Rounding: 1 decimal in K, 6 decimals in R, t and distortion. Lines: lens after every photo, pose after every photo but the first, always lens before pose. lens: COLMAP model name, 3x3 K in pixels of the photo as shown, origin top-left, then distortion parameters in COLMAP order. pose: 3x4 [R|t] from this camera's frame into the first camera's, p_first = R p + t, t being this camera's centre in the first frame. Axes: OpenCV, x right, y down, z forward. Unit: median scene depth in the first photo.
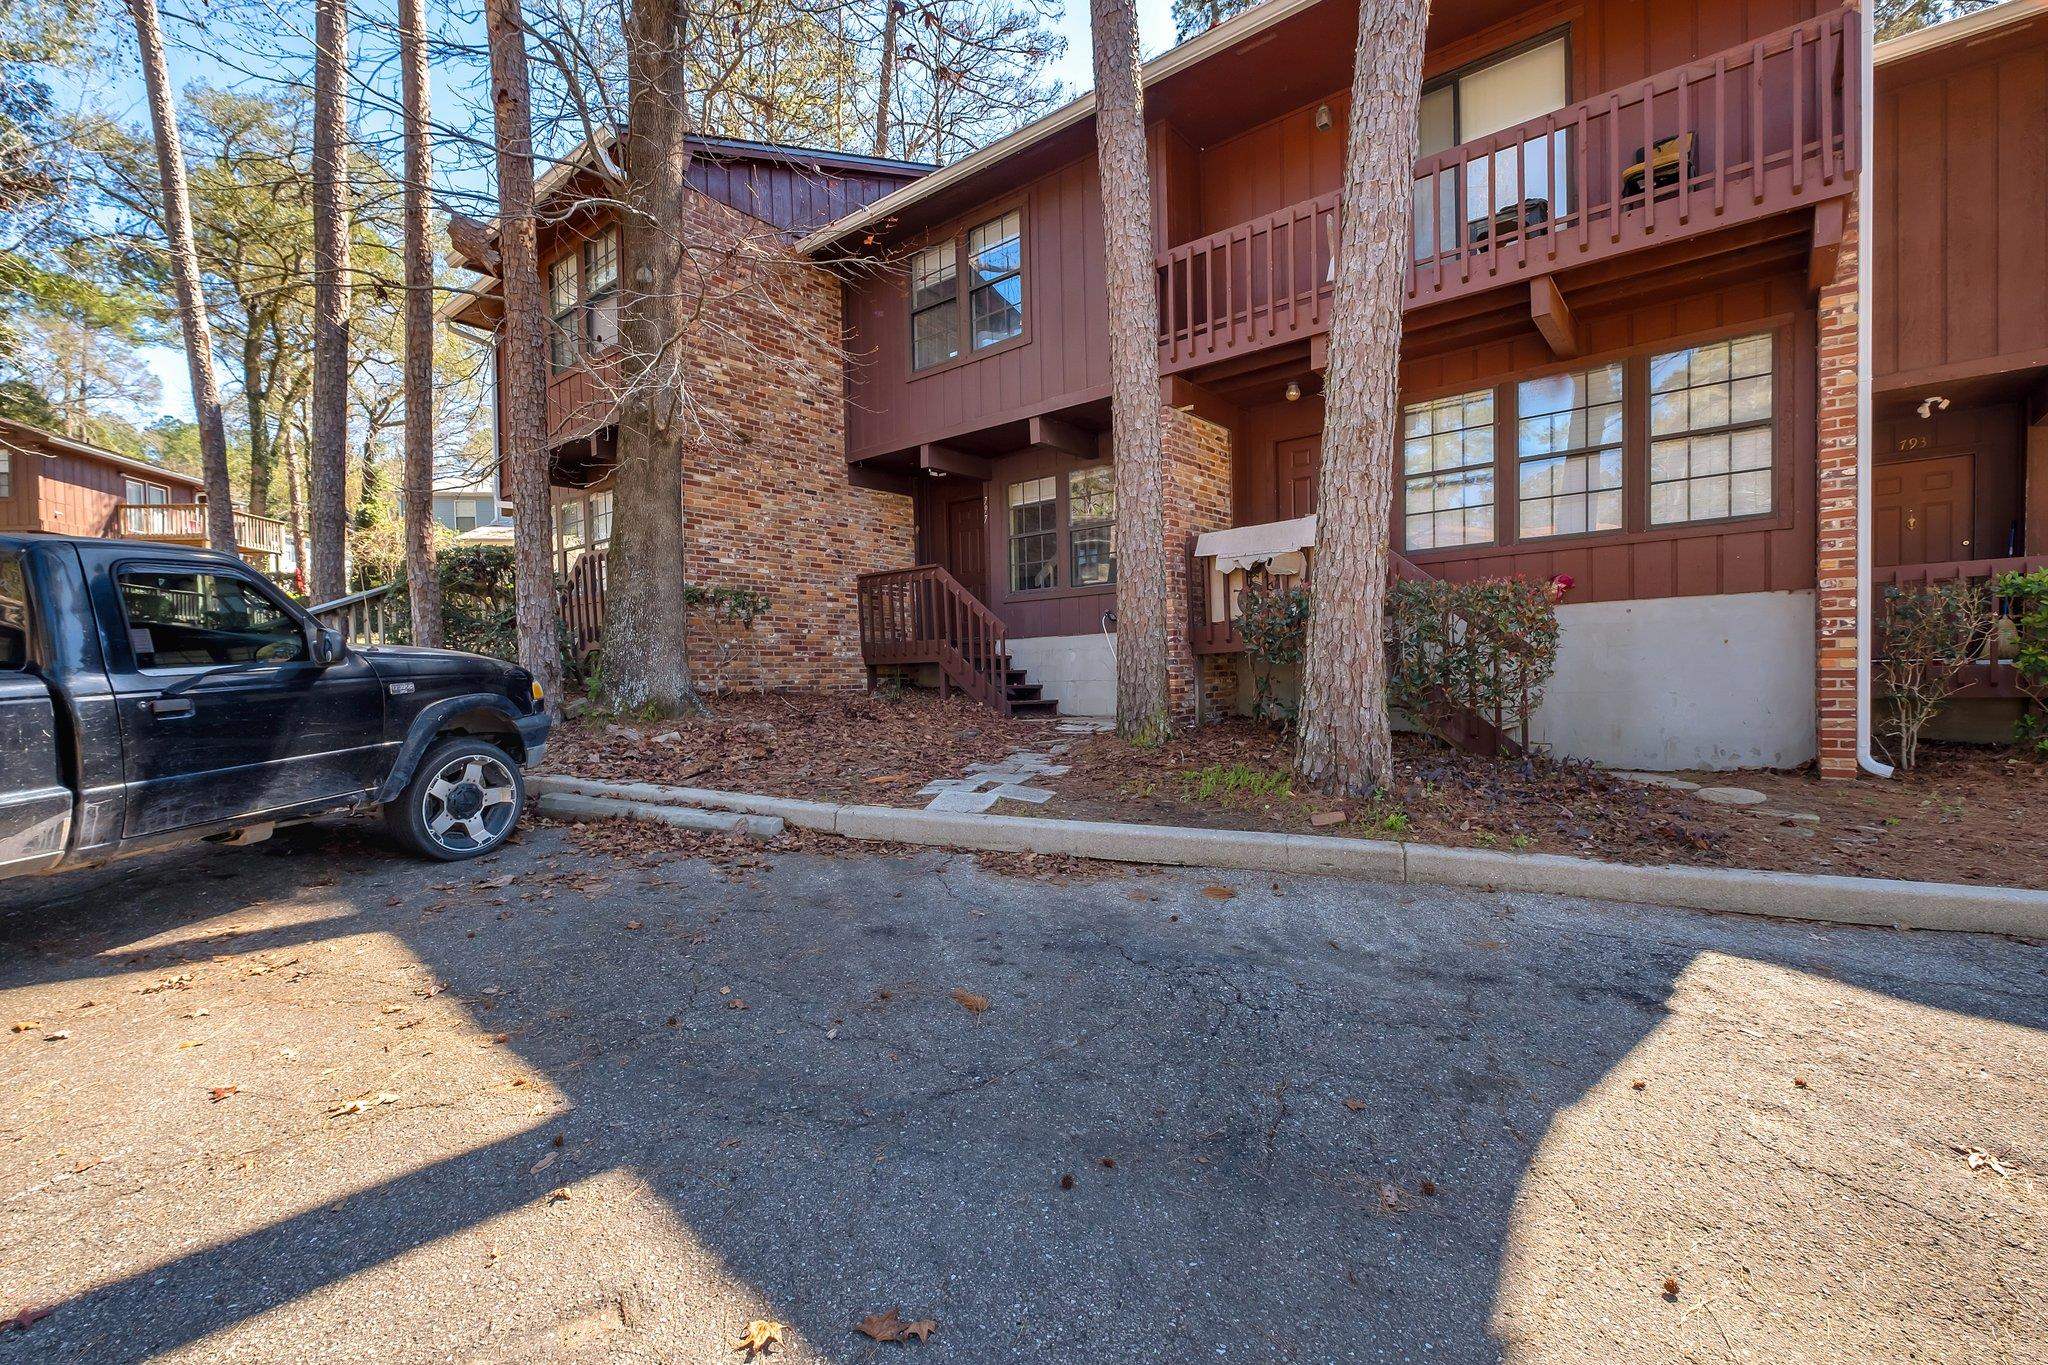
lens RADIAL K [[857.6, 0, 1024.0], [0, 857.6, 682.5], [0, 0, 1]] dist [-0.013122, -0.000368]
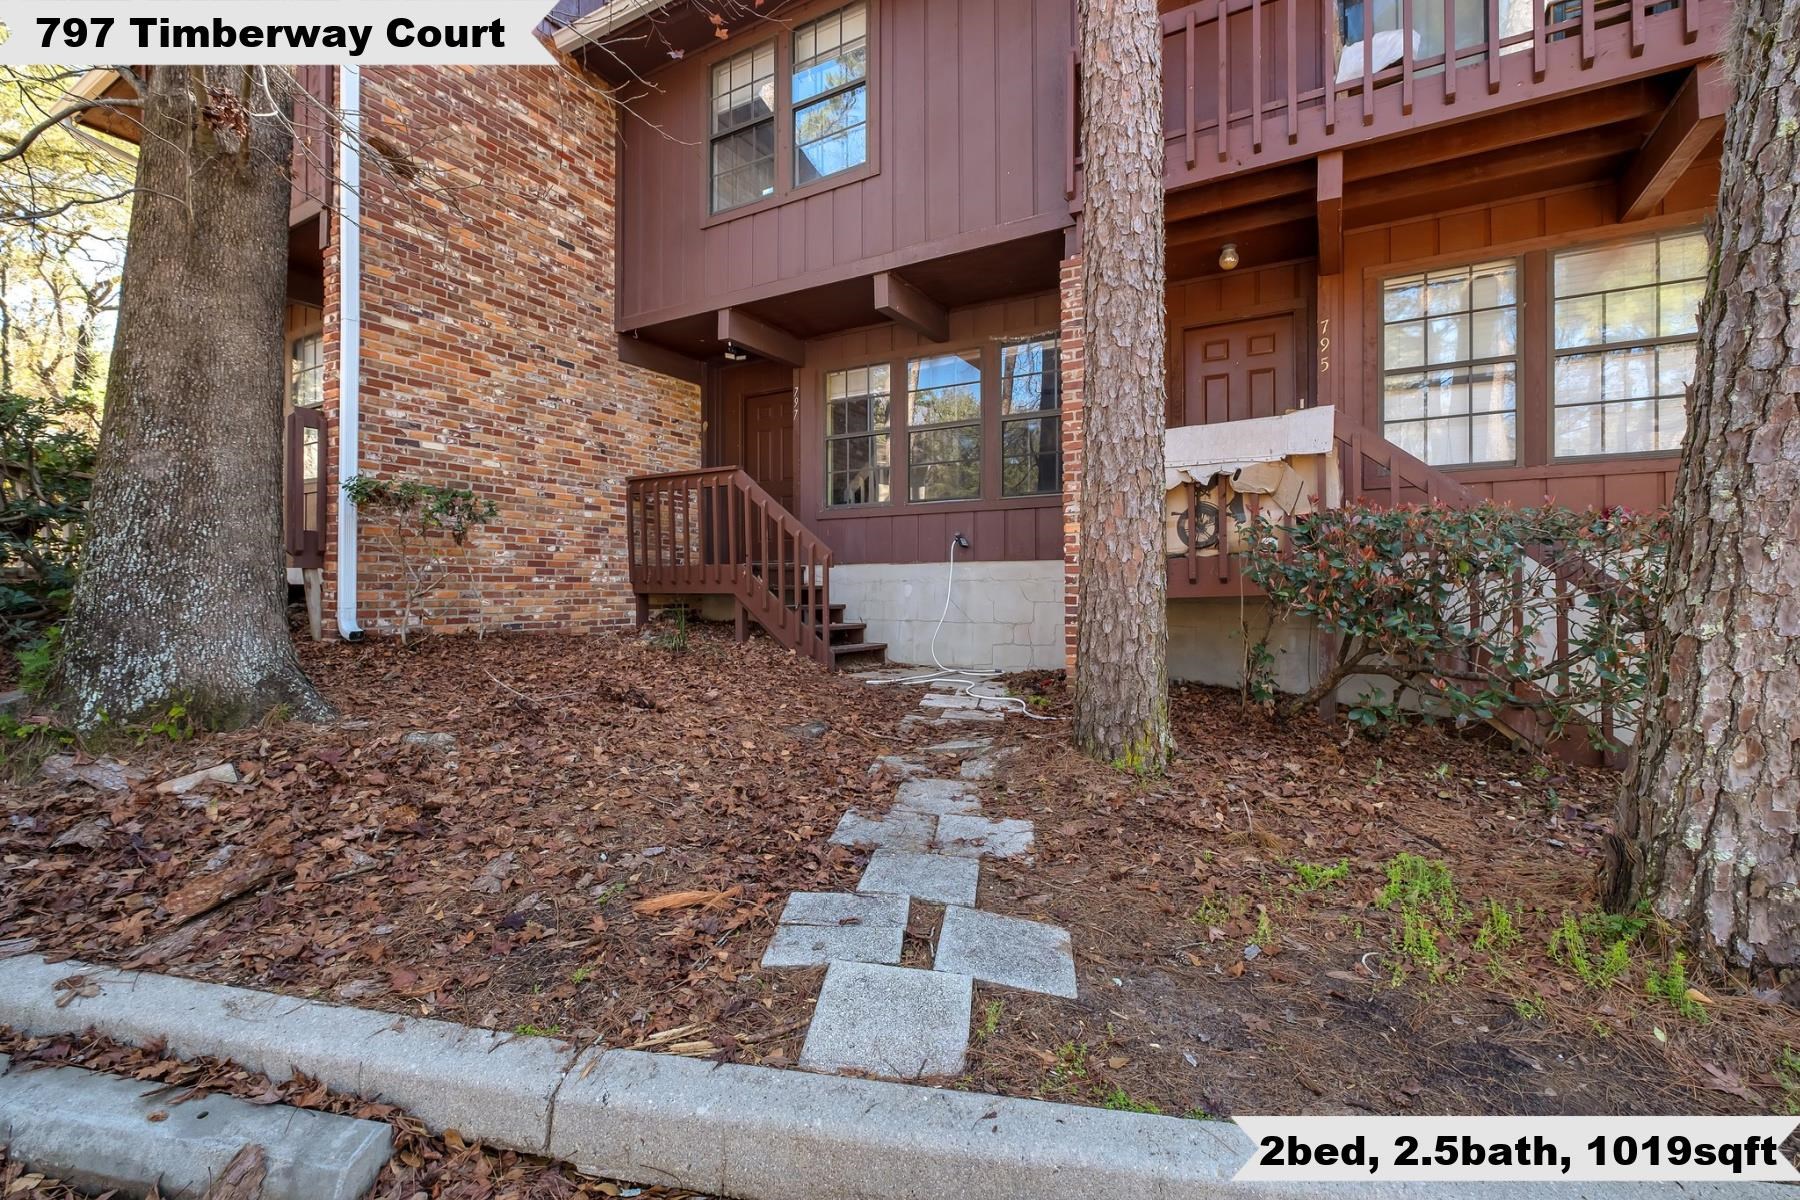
lens RADIAL K [[772.3, 0, 909.8], [0, 772.3, 573.2], [0, 0, 1]] dist [-0.011024, 0.000813]
pose [[0.986198, 0.022924, 0.163975, -0.060662], [-0.018533, 0.999429, -0.028255, -0.026337], [-0.164529, 0.024827, 0.986060, 0.304132]]
